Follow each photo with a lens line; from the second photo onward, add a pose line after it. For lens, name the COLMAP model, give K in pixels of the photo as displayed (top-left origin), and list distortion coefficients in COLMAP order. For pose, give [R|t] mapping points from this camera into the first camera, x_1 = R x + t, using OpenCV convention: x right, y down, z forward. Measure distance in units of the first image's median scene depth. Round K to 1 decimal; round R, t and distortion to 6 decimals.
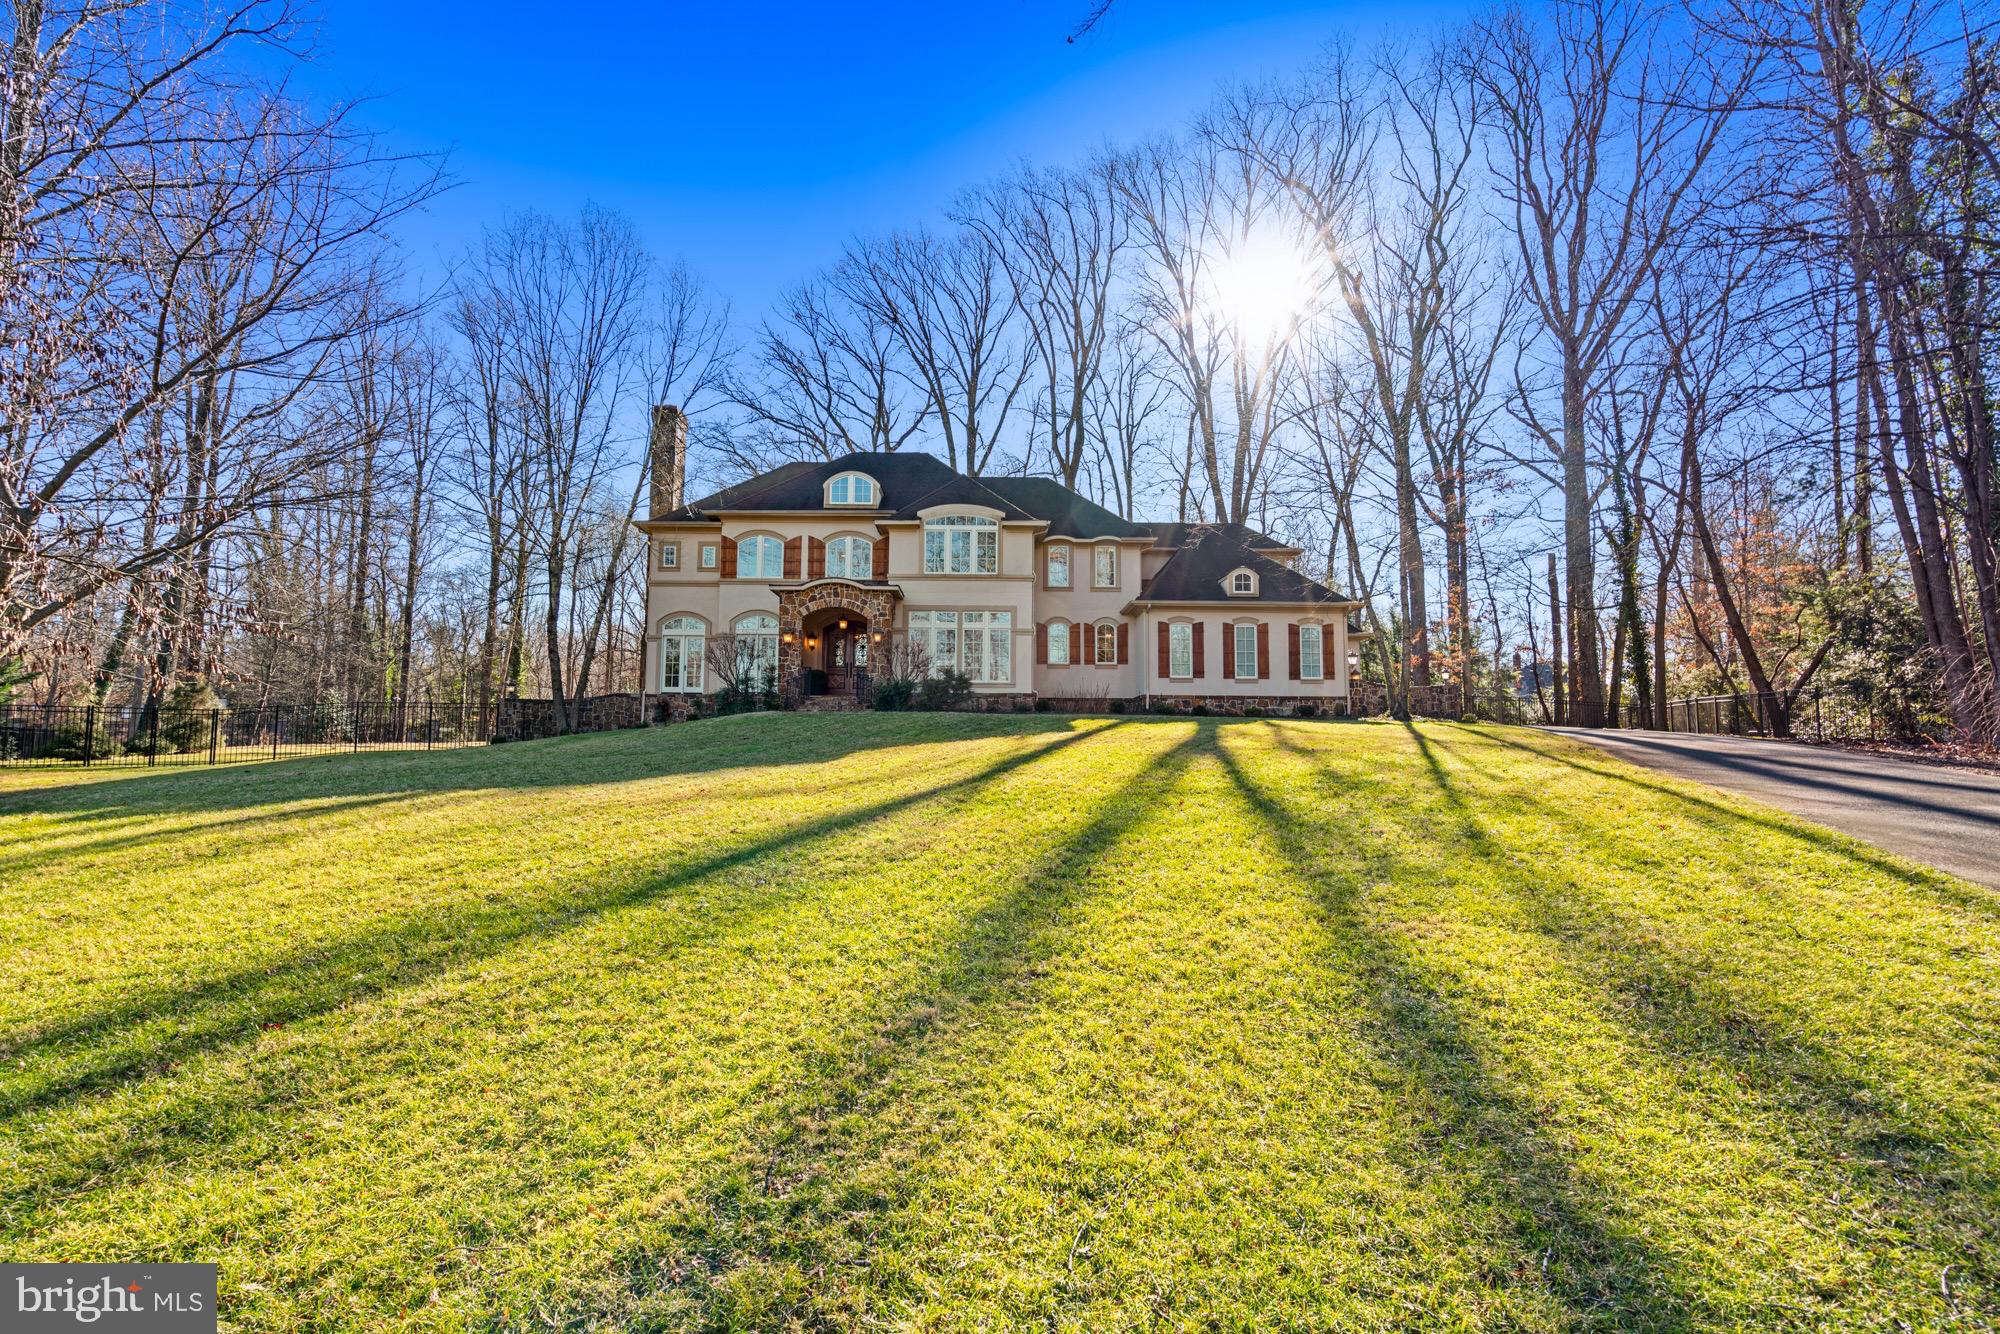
lens RADIAL K [[914.7, 0, 1004.3], [0, 914.7, 677.9], [0, 0, 1]] dist [-0.000742, 0.001781]
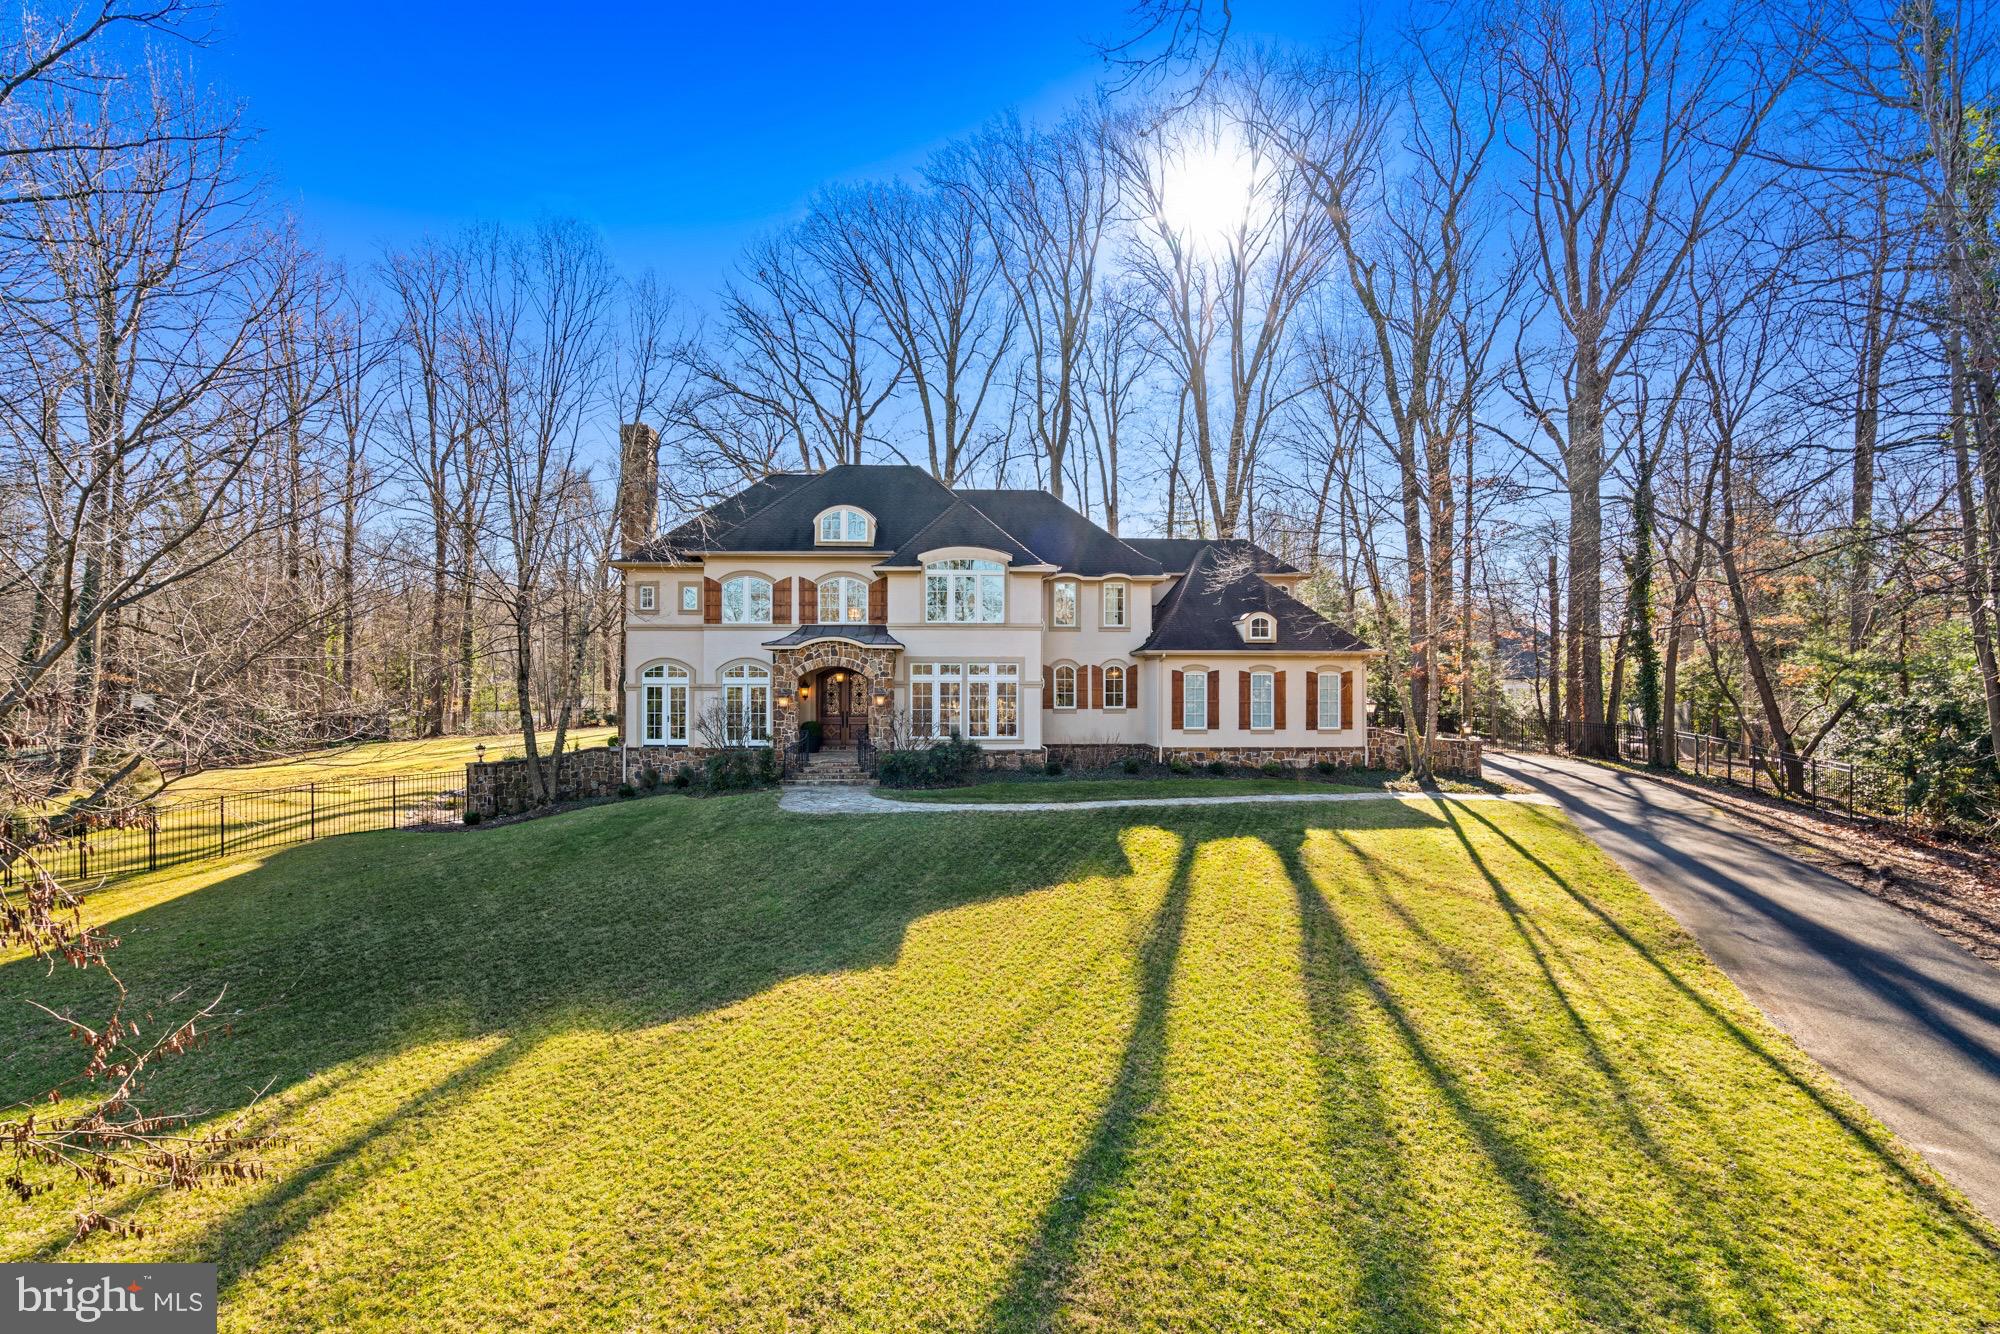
lens RADIAL K [[914.7, 0, 998.6], [0, 914.7, 662.2], [0, 0, 1]] dist [-0.000742, 0.001781]
pose [[0.998987, -0.004800, 0.044749, -0.052137], [0.001078, 0.996563, 0.082835, -0.141661], [-0.044993, -0.082703, 0.995558, 0.058032]]
